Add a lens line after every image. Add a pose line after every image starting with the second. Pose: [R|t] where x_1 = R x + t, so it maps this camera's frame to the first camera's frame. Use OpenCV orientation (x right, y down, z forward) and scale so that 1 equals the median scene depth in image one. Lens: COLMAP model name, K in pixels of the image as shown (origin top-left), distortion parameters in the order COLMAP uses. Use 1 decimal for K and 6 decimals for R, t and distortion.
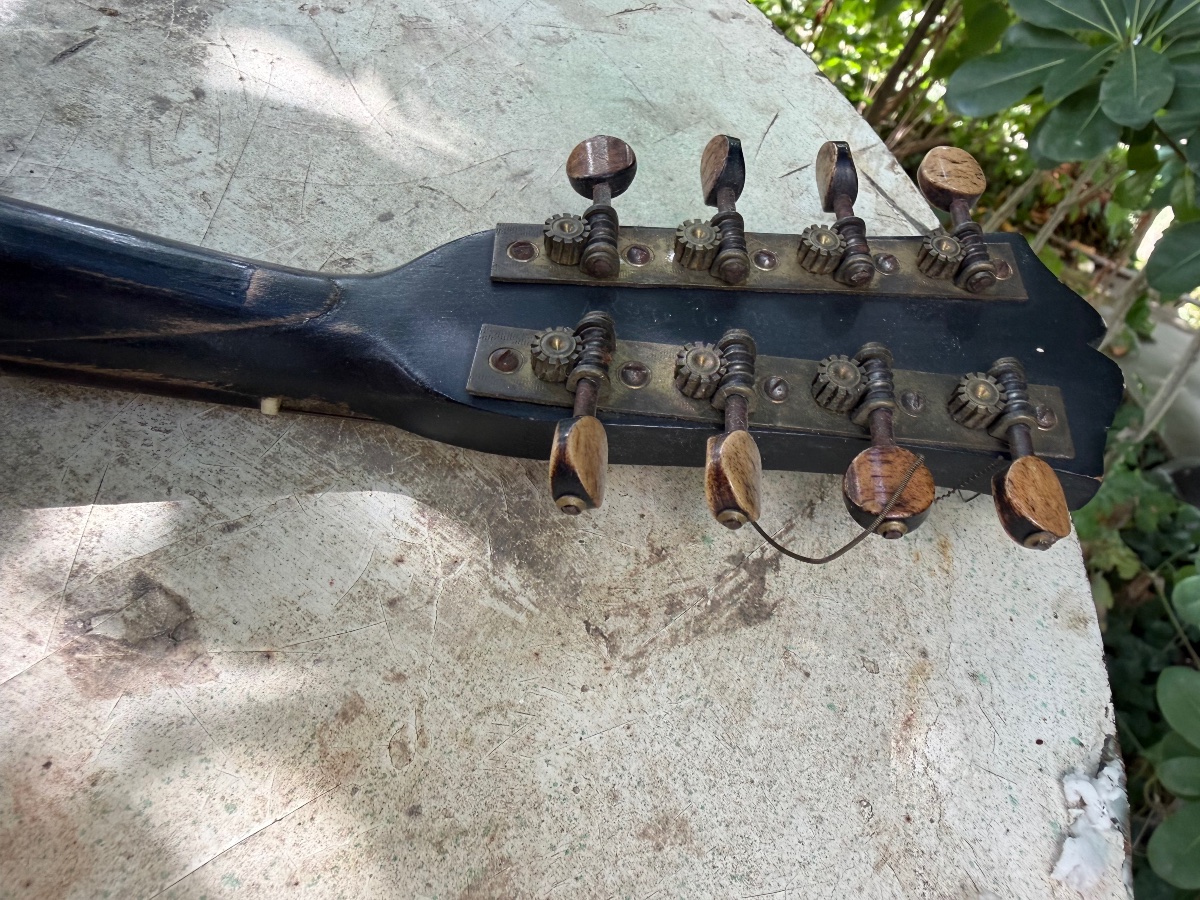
lens RADIAL K [[861.0, 0, 672.2], [0, 861.0, 437.7], [0, 0, 1]] dist [-0.000205, -0.030281]
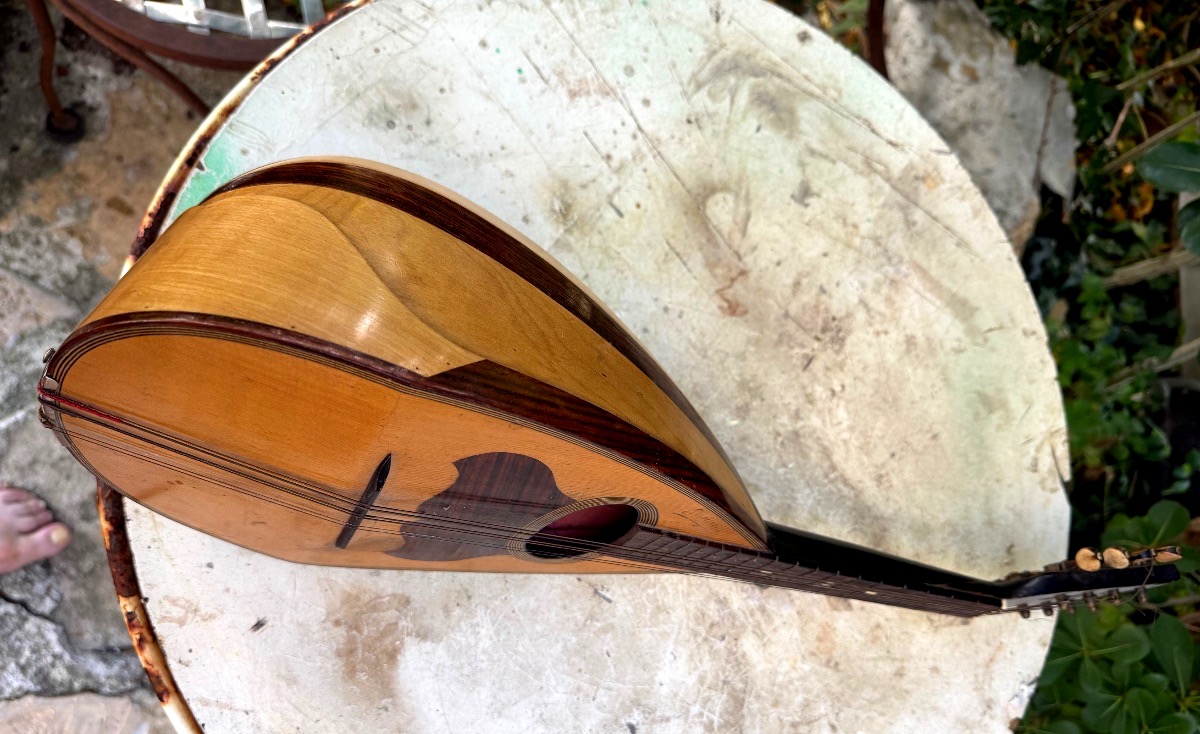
lens RADIAL K [[851.1, 0, 597.0], [0, 851.1, 437.9], [0, 0, 1]] dist [0.024630, -0.050767]
pose [[0.949224, 0.314584, 0.003214, -1.676632], [-0.287107, 0.862048, 0.417664, -1.570265], [0.128620, -0.397379, 0.908596, -2.261777]]
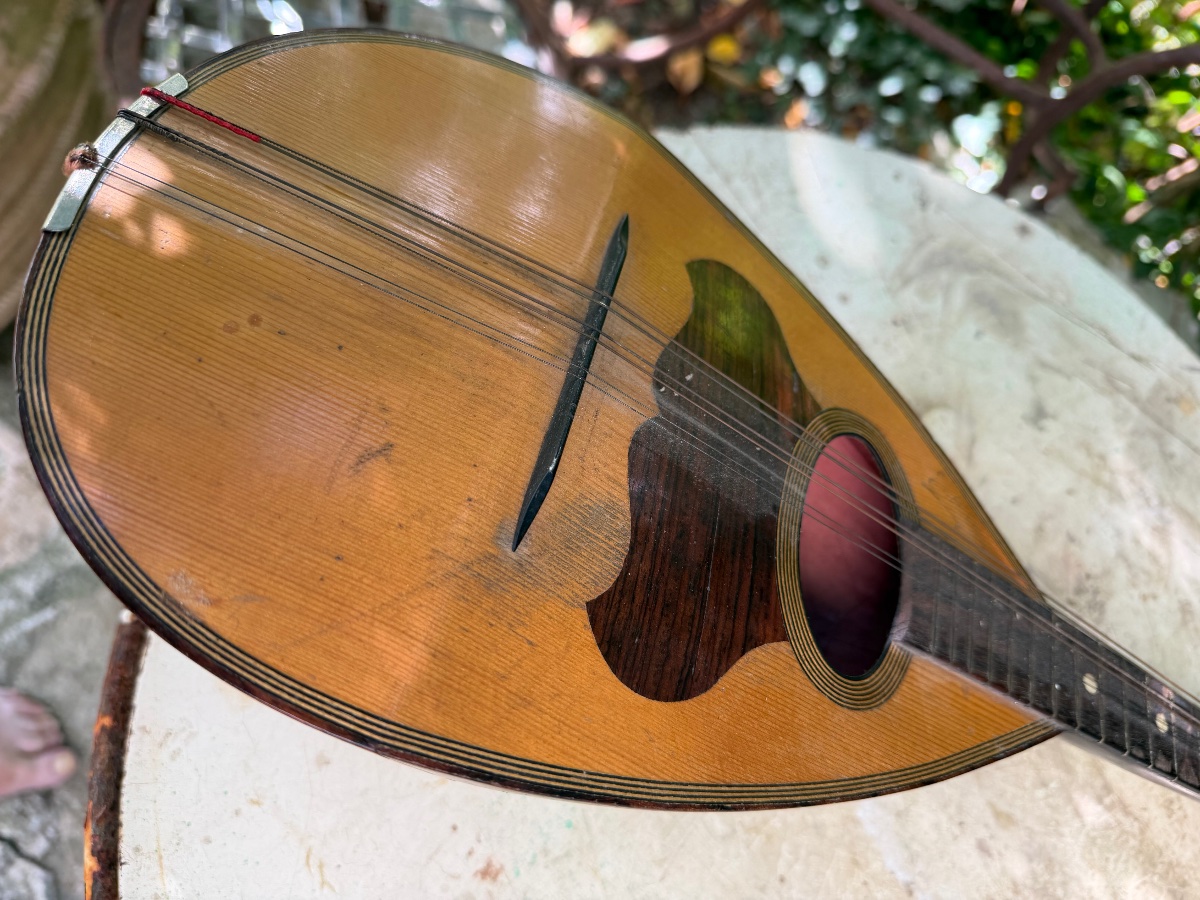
lens RADIAL K [[861.0, 0, 605.0], [0, 861.0, 439.7], [0, 0, 1]] dist [-0.000205, -0.030281]
pose [[0.931068, 0.345800, -0.116342, -2.153113], [-0.313081, 0.920985, 0.231878, -1.330308], [0.187332, -0.179469, 0.965763, -1.478203]]
